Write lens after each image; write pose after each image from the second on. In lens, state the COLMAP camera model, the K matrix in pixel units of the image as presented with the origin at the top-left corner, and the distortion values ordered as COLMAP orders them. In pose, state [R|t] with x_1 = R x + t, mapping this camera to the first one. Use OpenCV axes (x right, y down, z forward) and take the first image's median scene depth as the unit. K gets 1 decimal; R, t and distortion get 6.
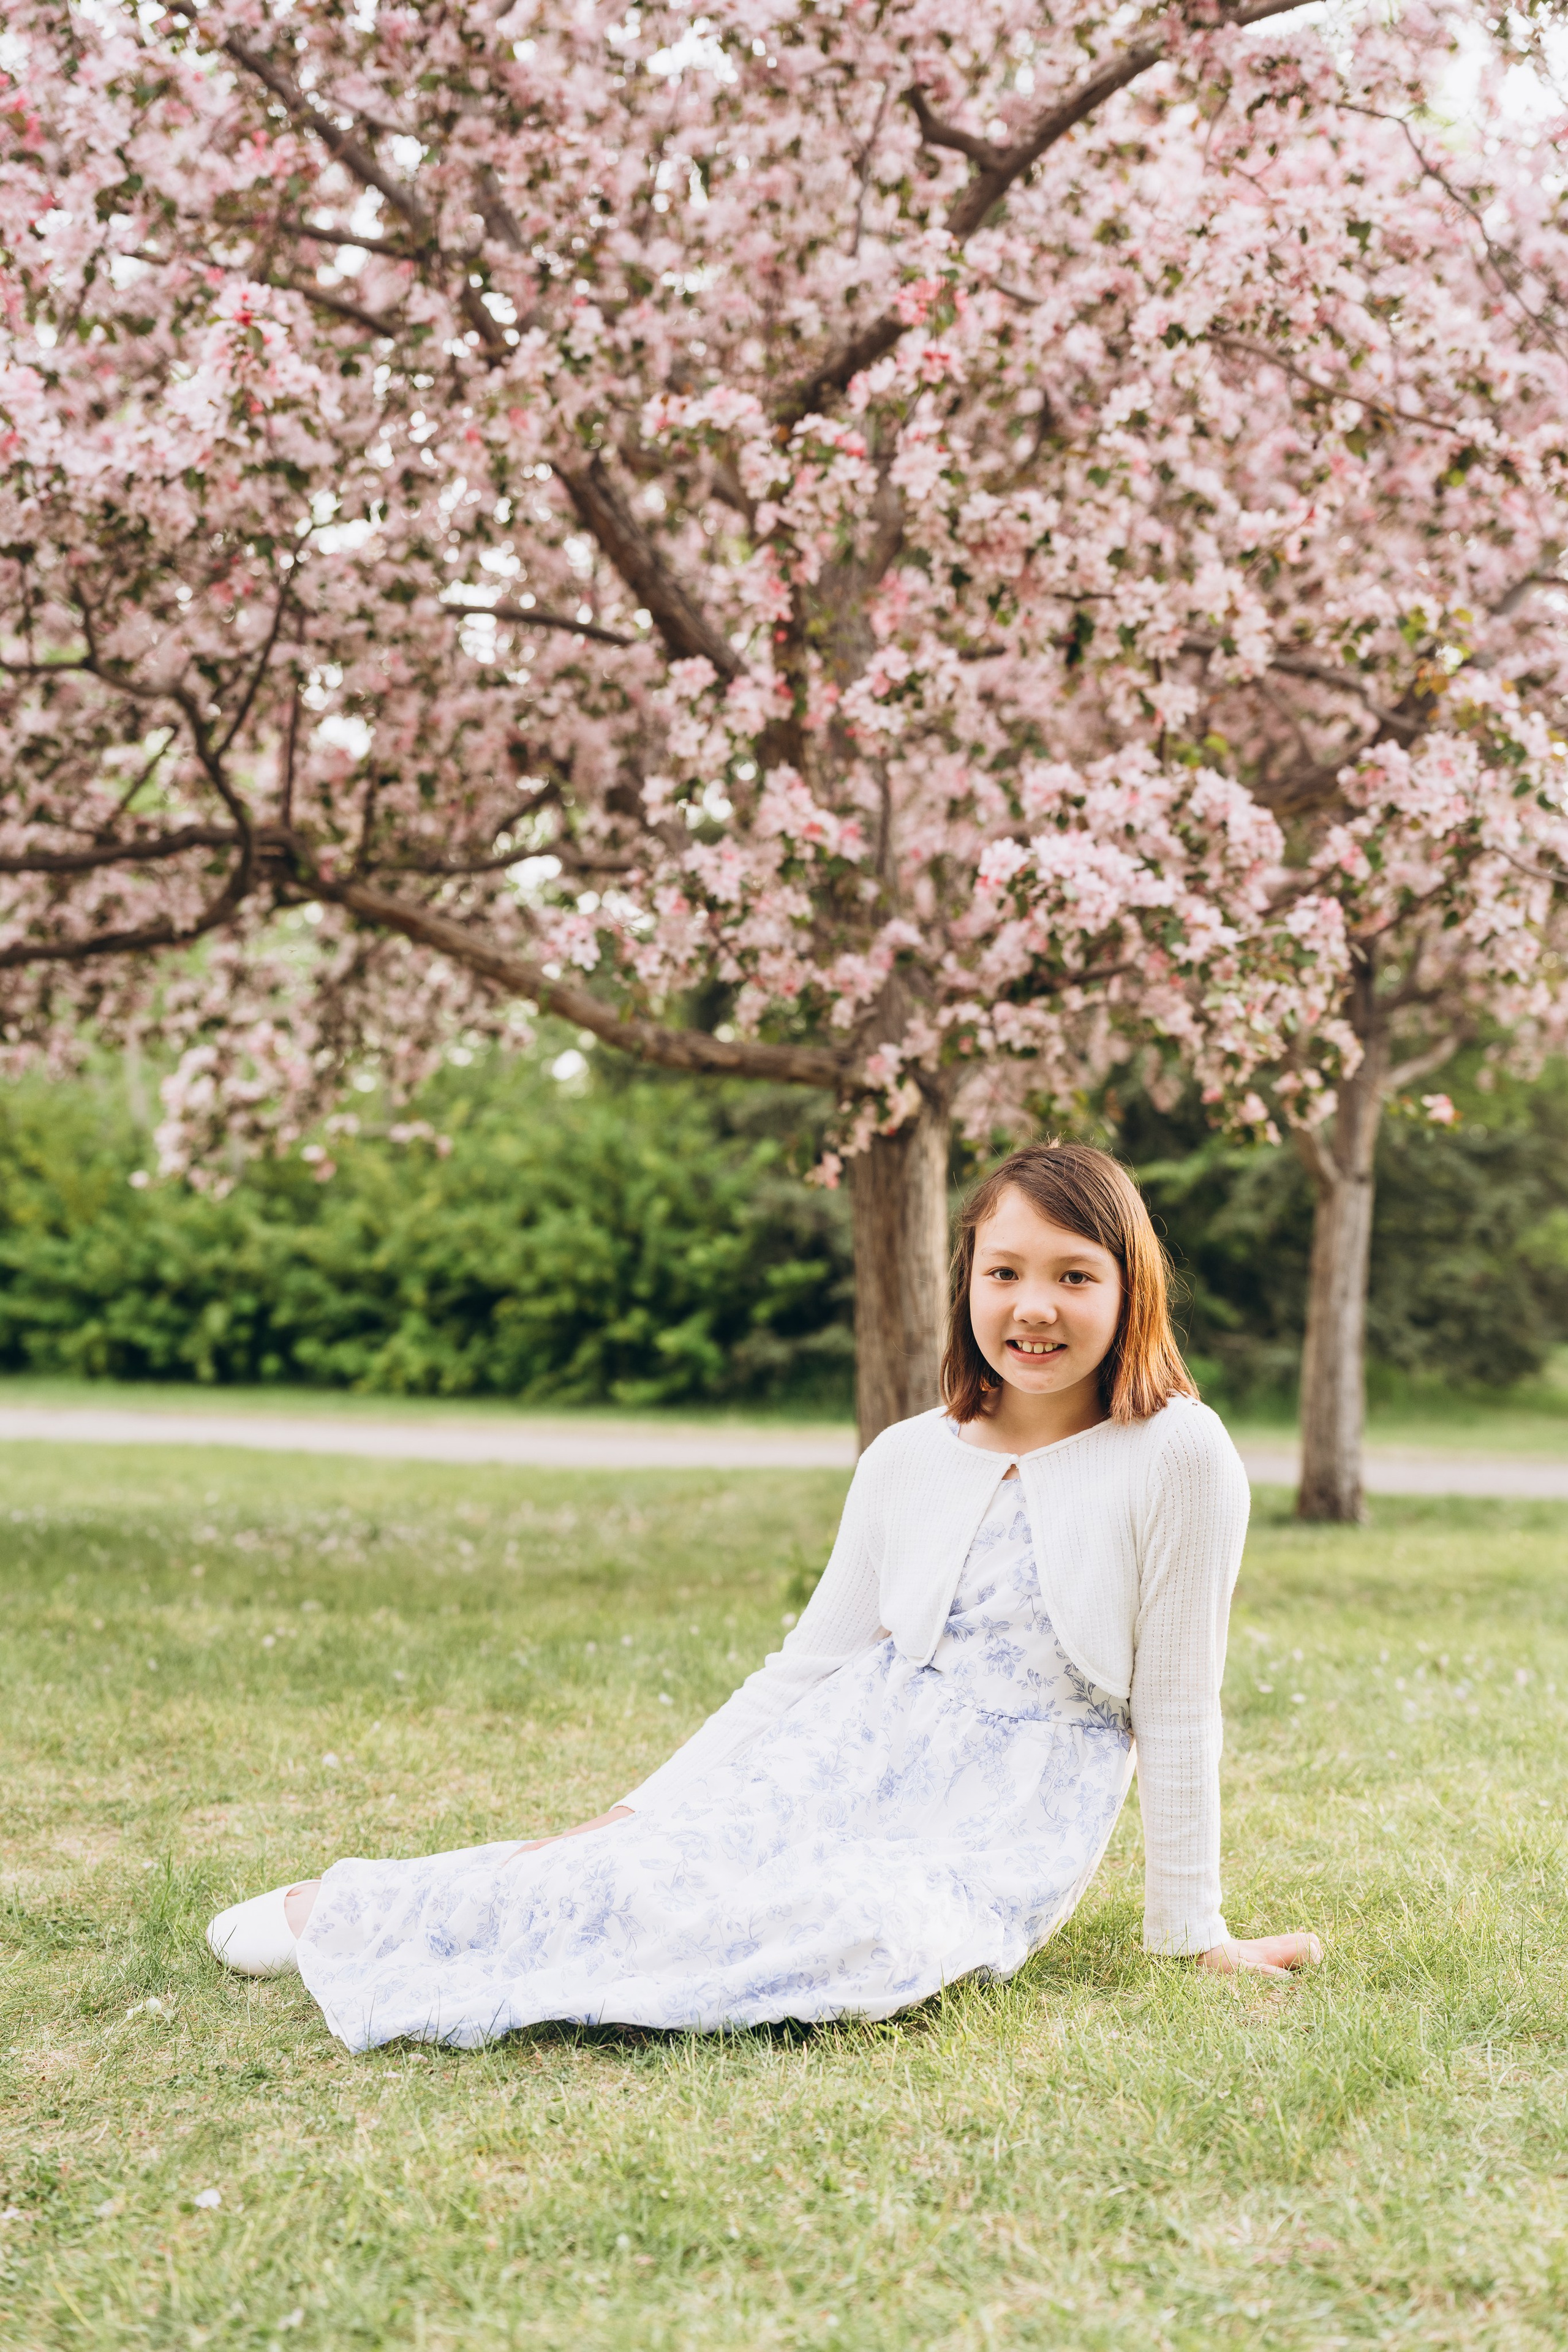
lens RADIAL K [[2906.3, 0, 822.7], [0, 2906.3, 1174.6], [0, 0, 1]] dist [-0.002211, -0.008533]
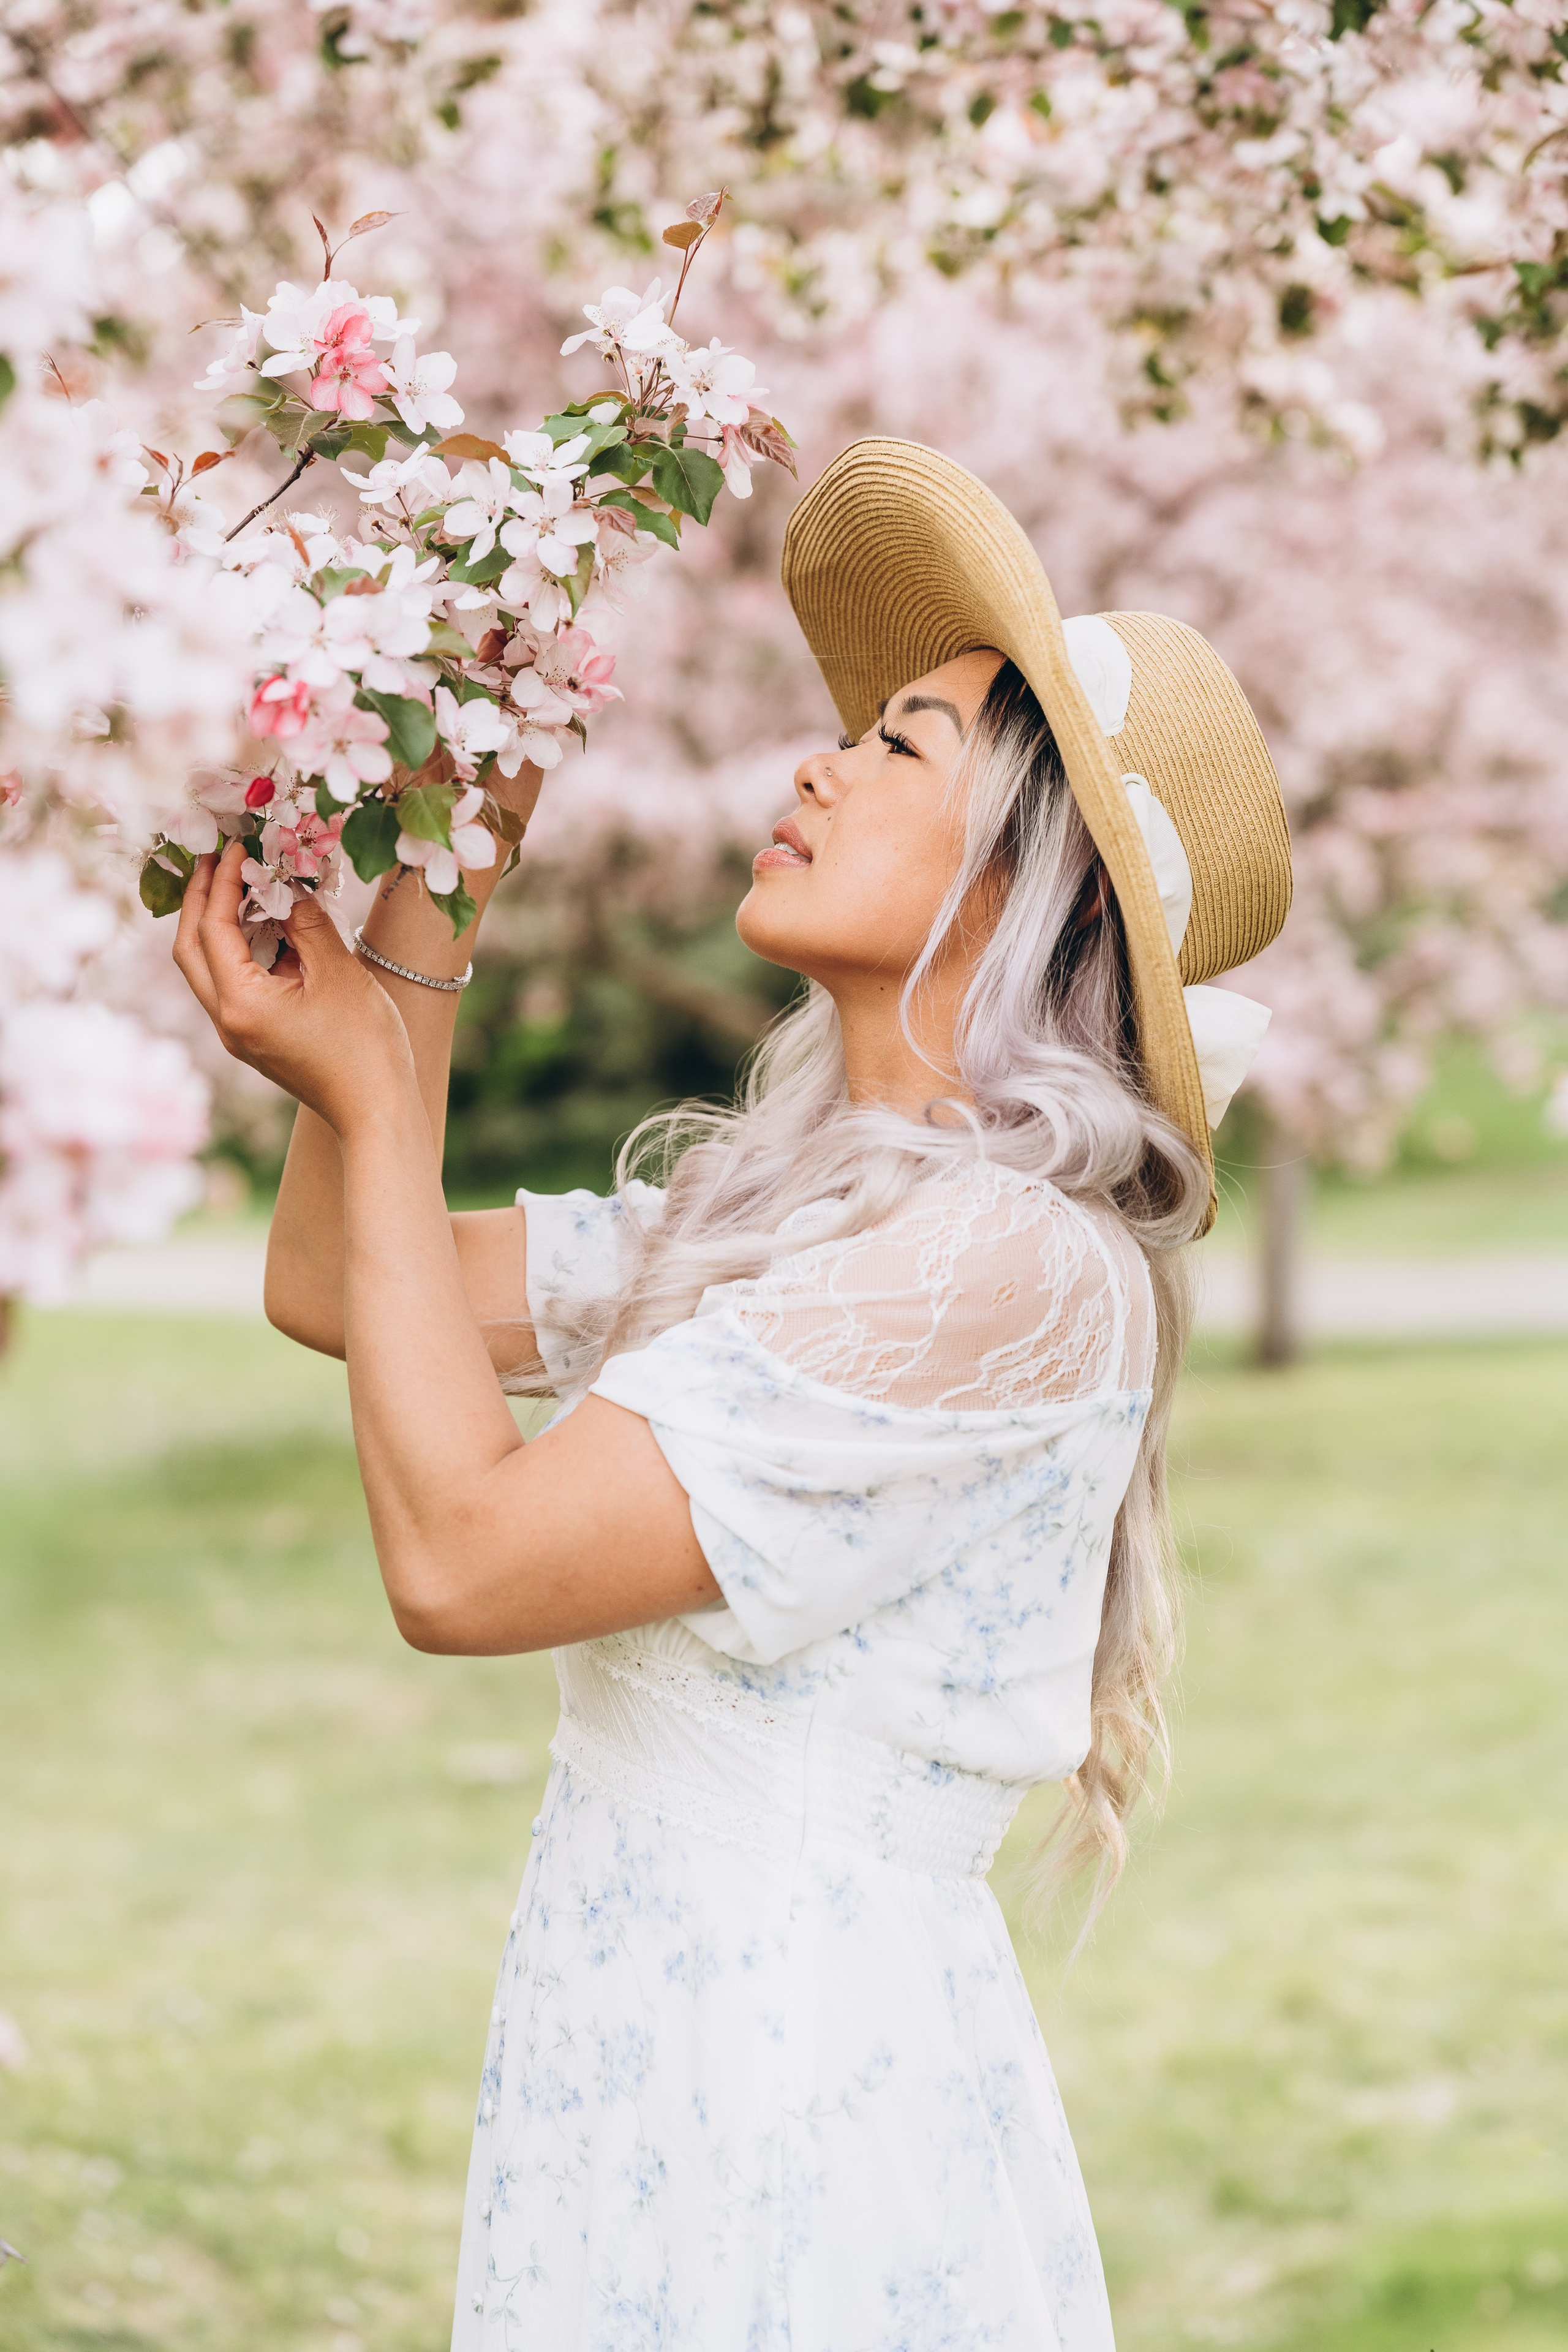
lens RADIAL K [[4499.1, 0, 889.6], [0, 4499.1, 1176.2], [0, 0, 1]] dist [-0.033317, 0.256632]
pose [[0.989174, -0.027267, 0.144190, -0.369143], [0.012431, 0.994623, 0.102812, -0.230145], [-0.146218, -0.099907, 0.984195, -1.099661]]
